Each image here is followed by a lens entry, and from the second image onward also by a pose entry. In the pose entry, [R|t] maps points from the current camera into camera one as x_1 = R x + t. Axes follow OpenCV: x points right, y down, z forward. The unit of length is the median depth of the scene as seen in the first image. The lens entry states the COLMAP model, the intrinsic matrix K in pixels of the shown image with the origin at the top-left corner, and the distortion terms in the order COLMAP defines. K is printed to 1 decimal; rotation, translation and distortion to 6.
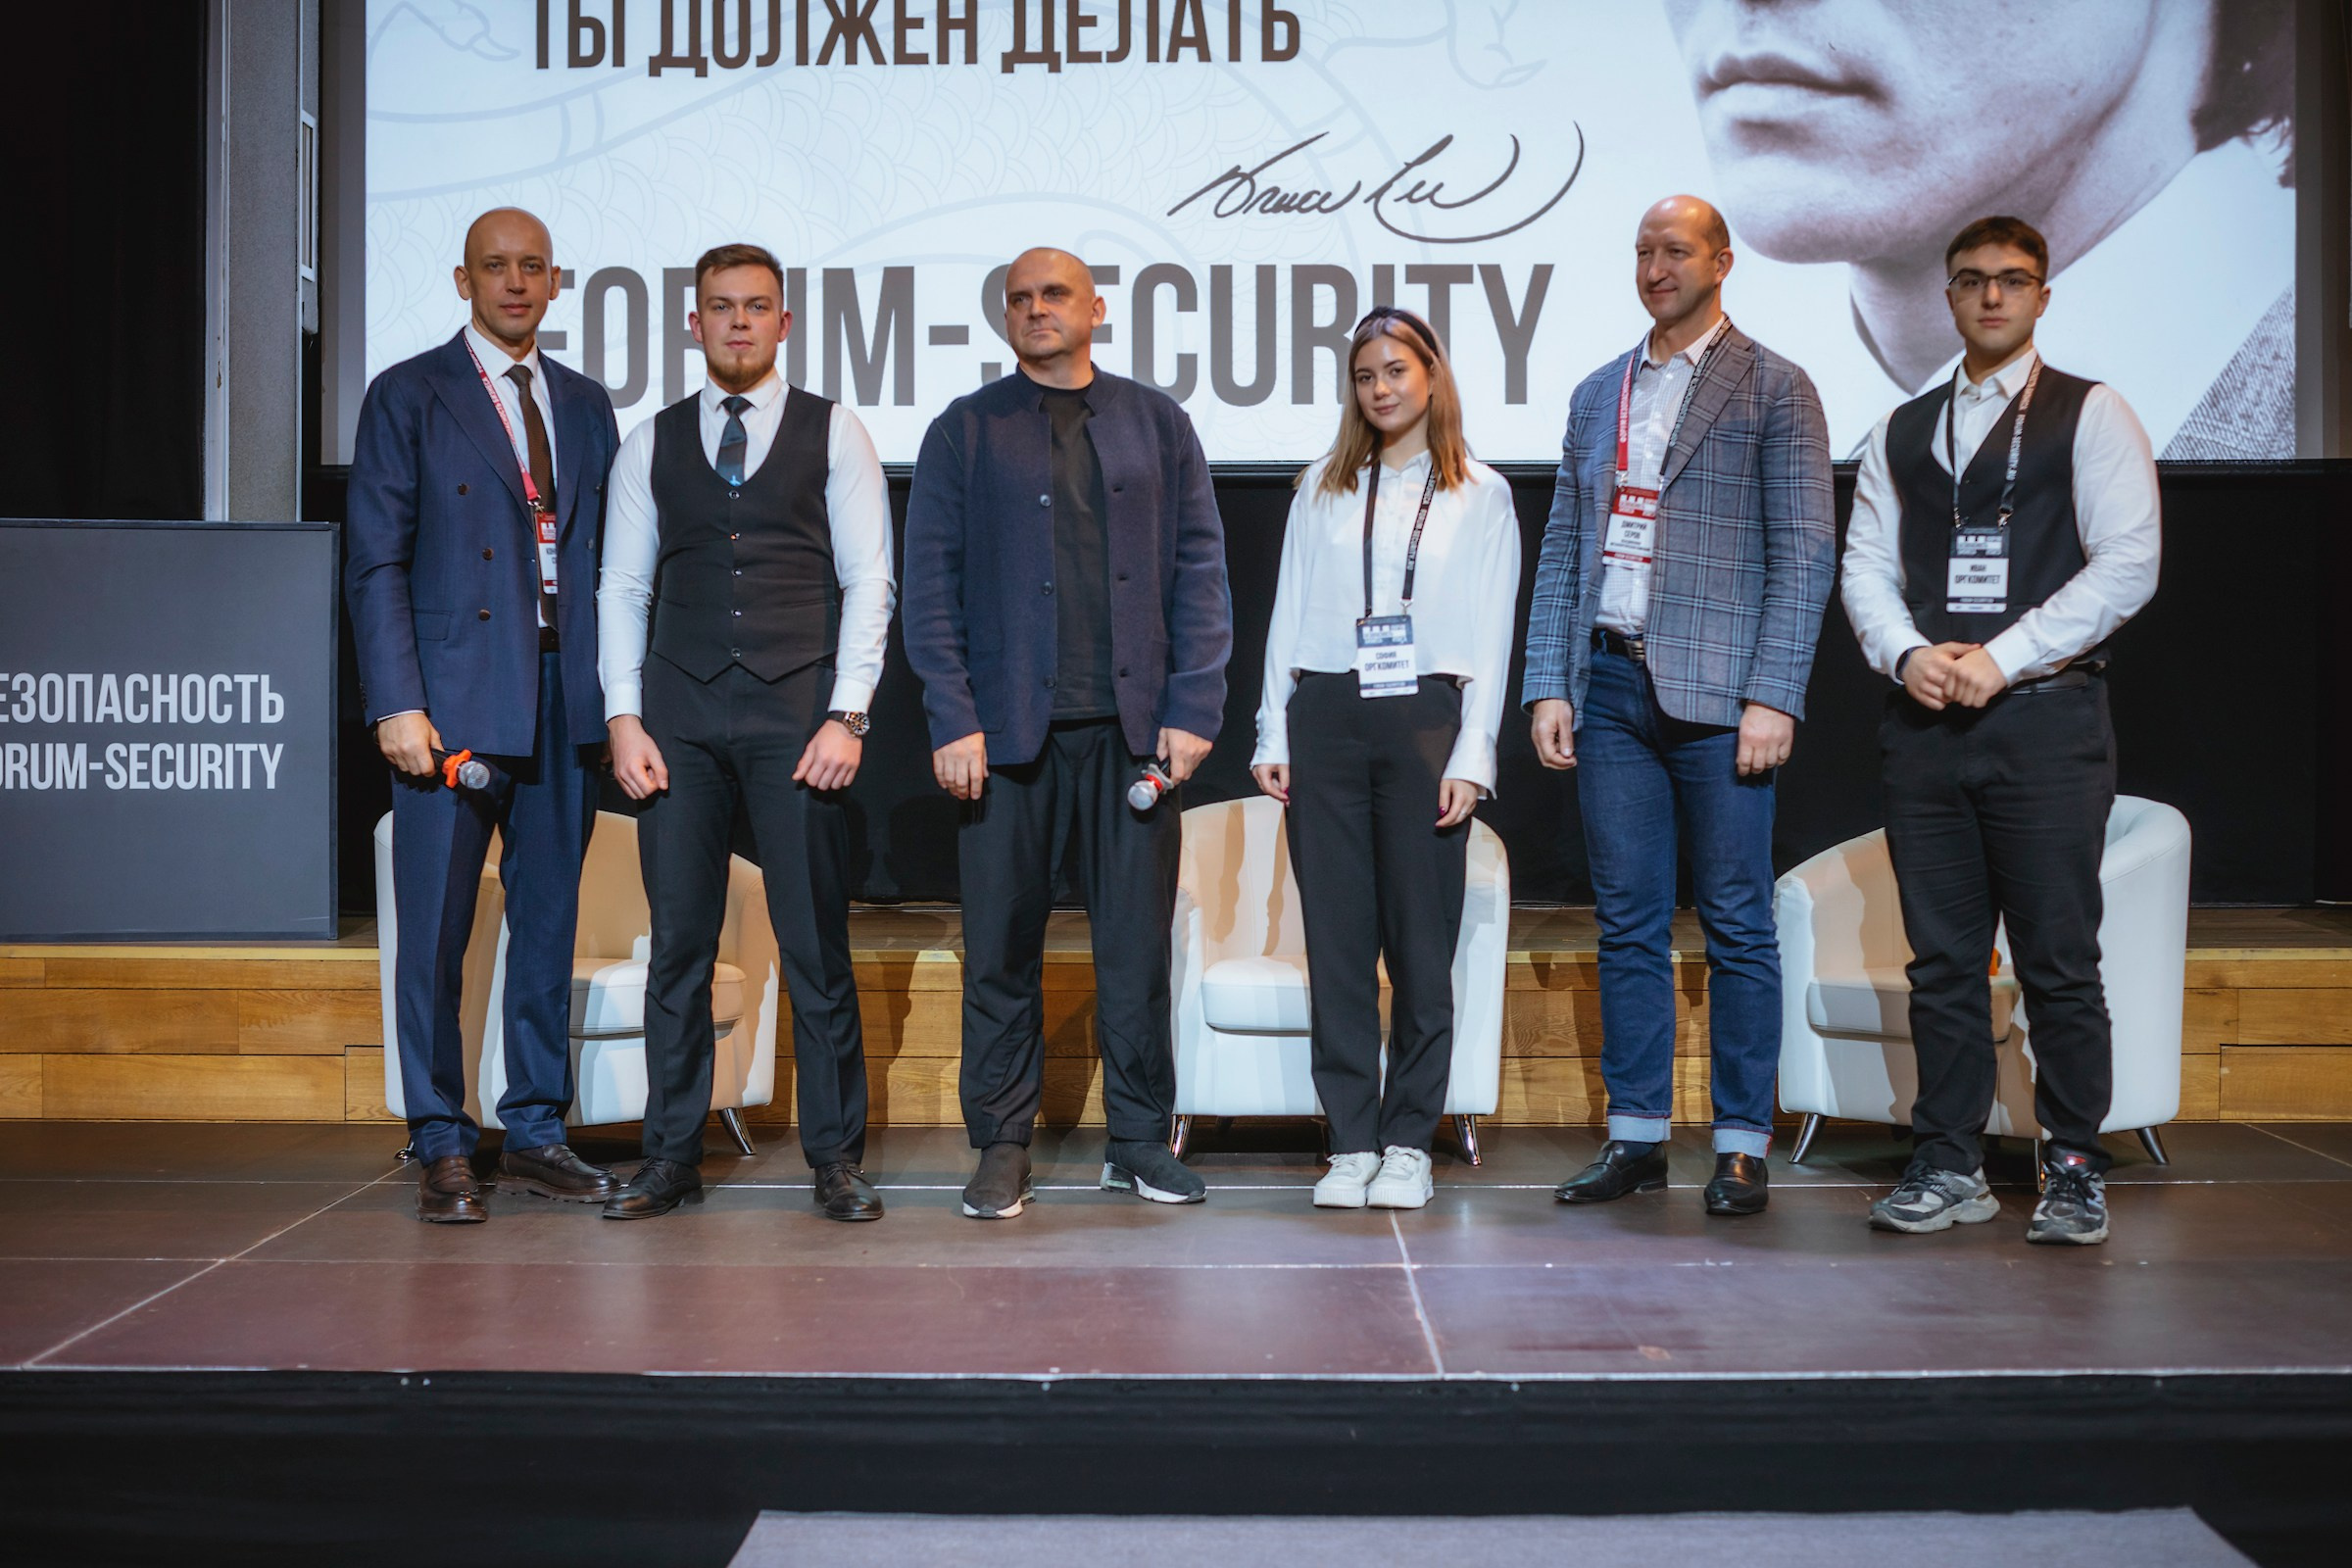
lens RADIAL K [[3426.8, 0, 1178.9], [0, 3426.8, 736.0], [0, 0, 1]] dist [-0.140778, 0.186460]
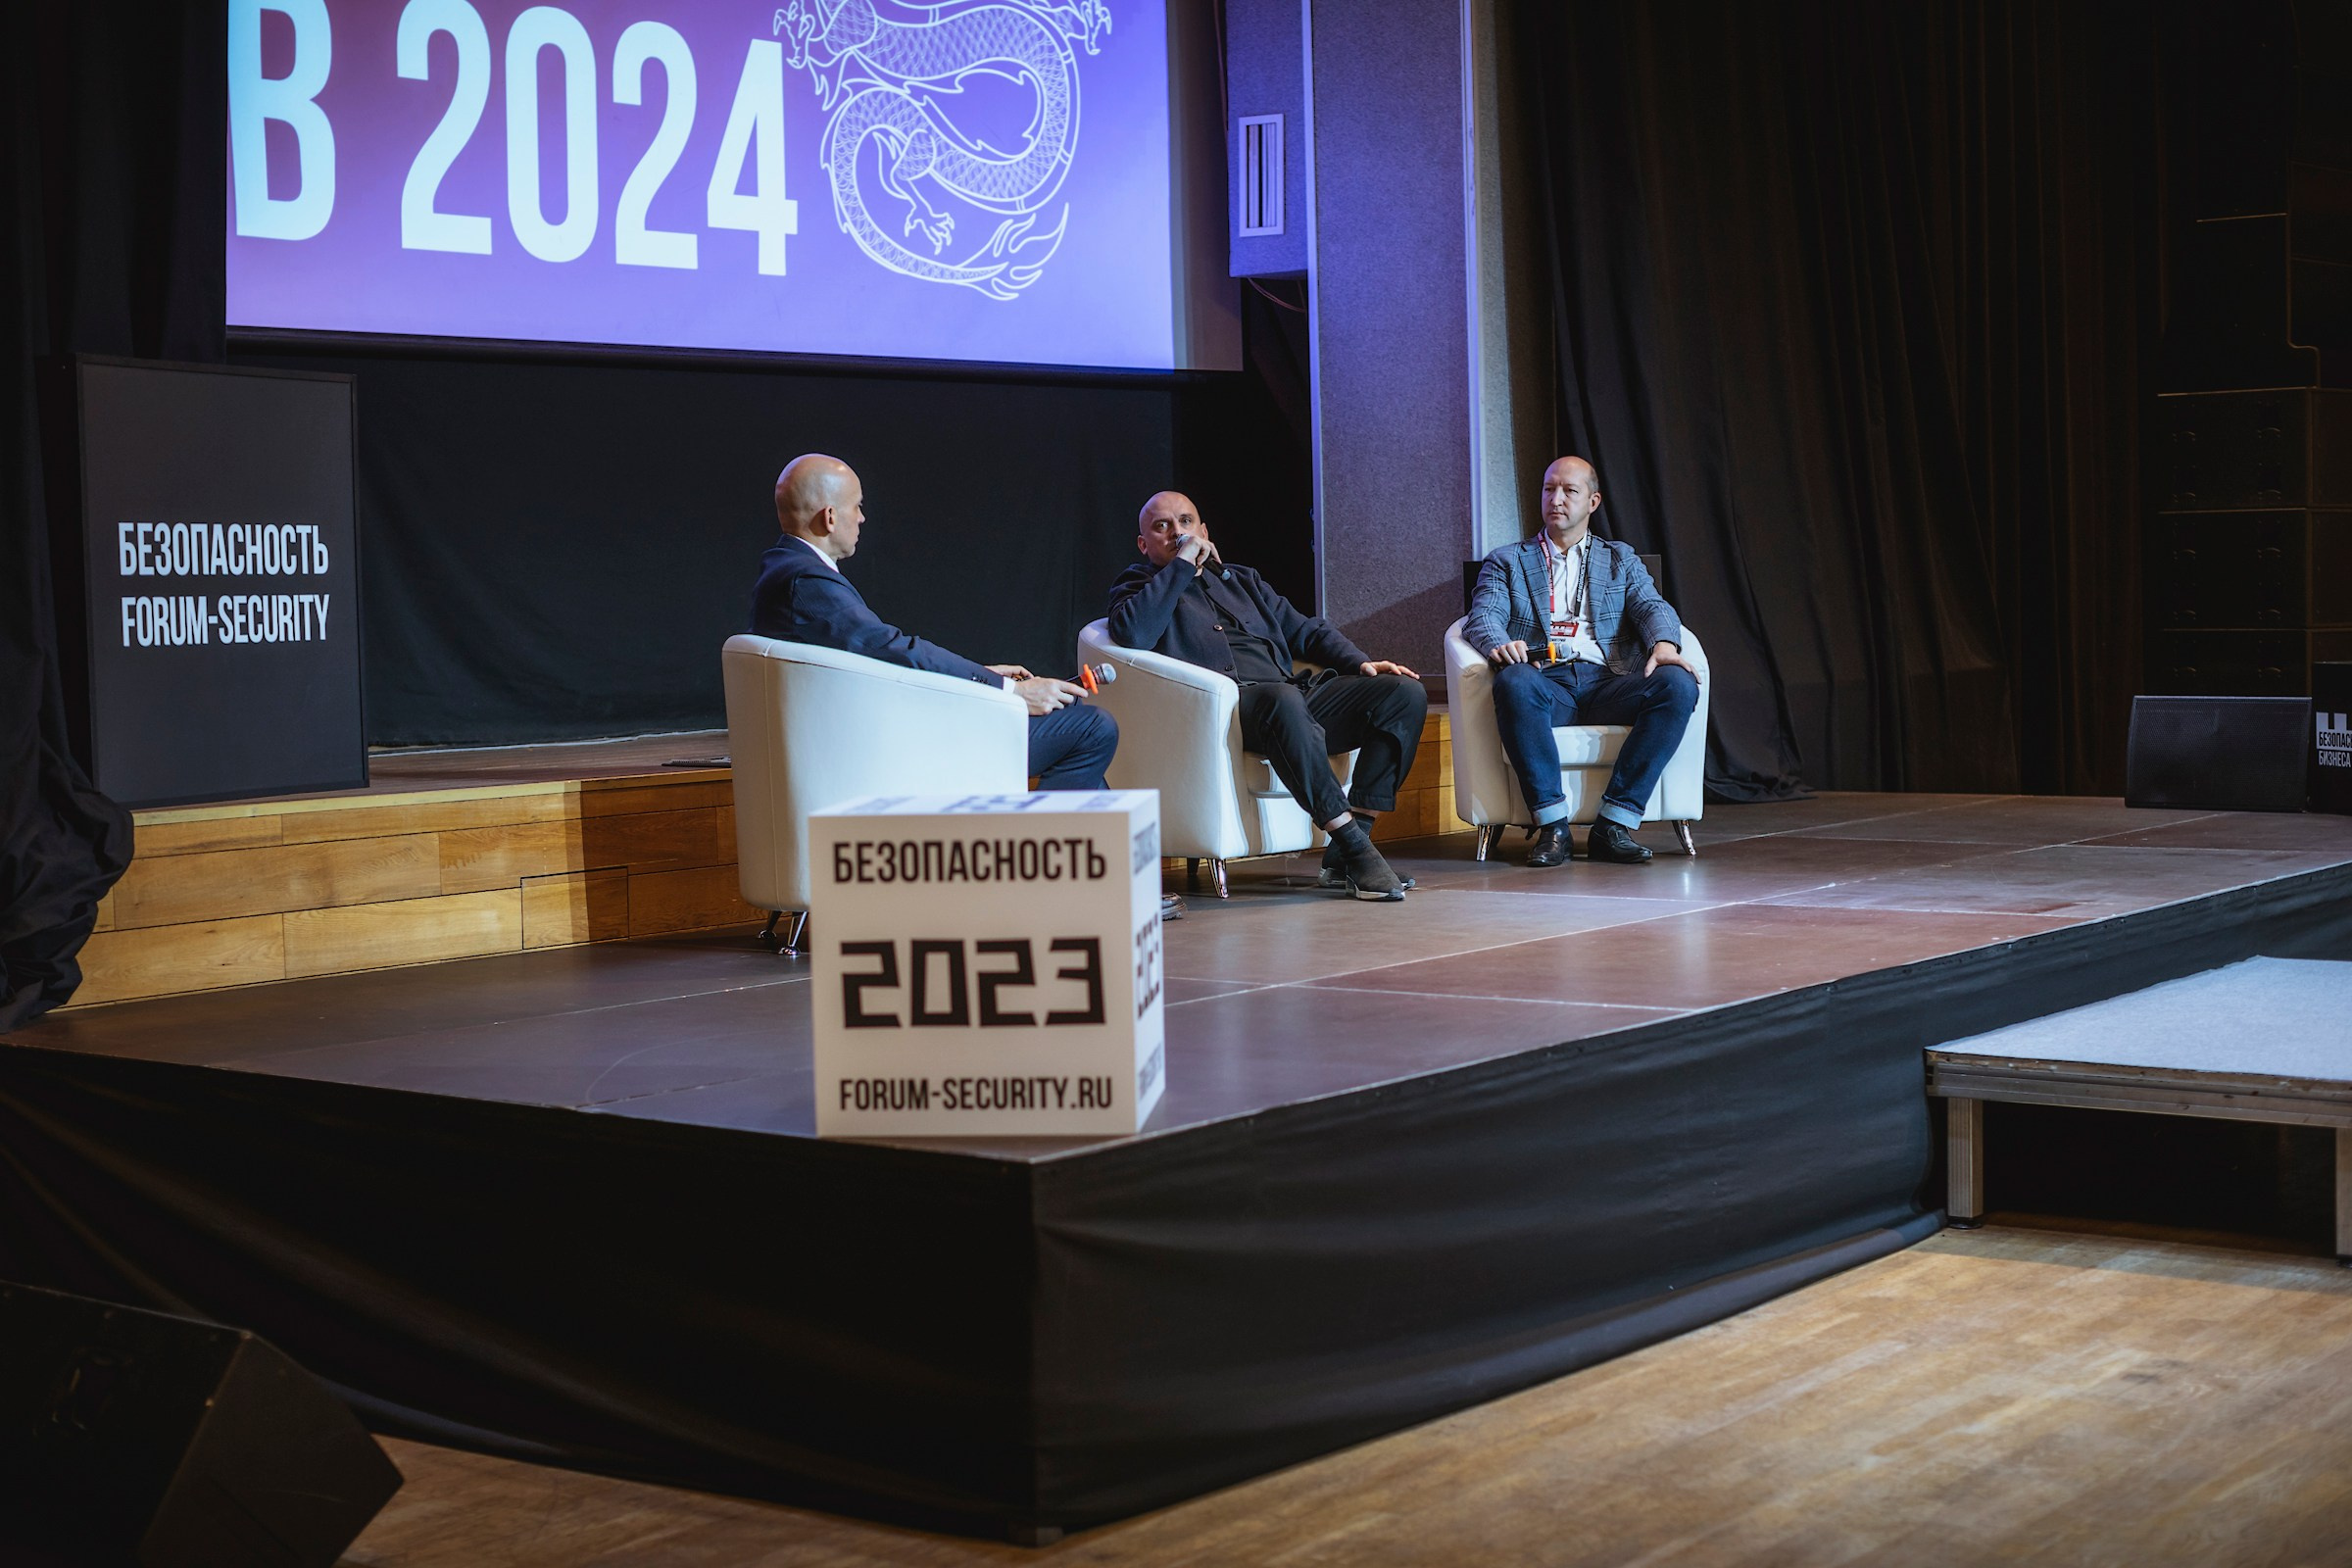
lens RADIAL K [[3544.9, 0, 1176.0], [0, 3544.9, 784.0], [0, 0, 1]] dist [-0.148650, 0.213709]
pose [[0.593038, -0.056039, 0.803222, -0.953000], [0.018675, 0.998264, 0.055859, 0.004866], [-0.804958, -0.018126, 0.593055, 0.182553]]
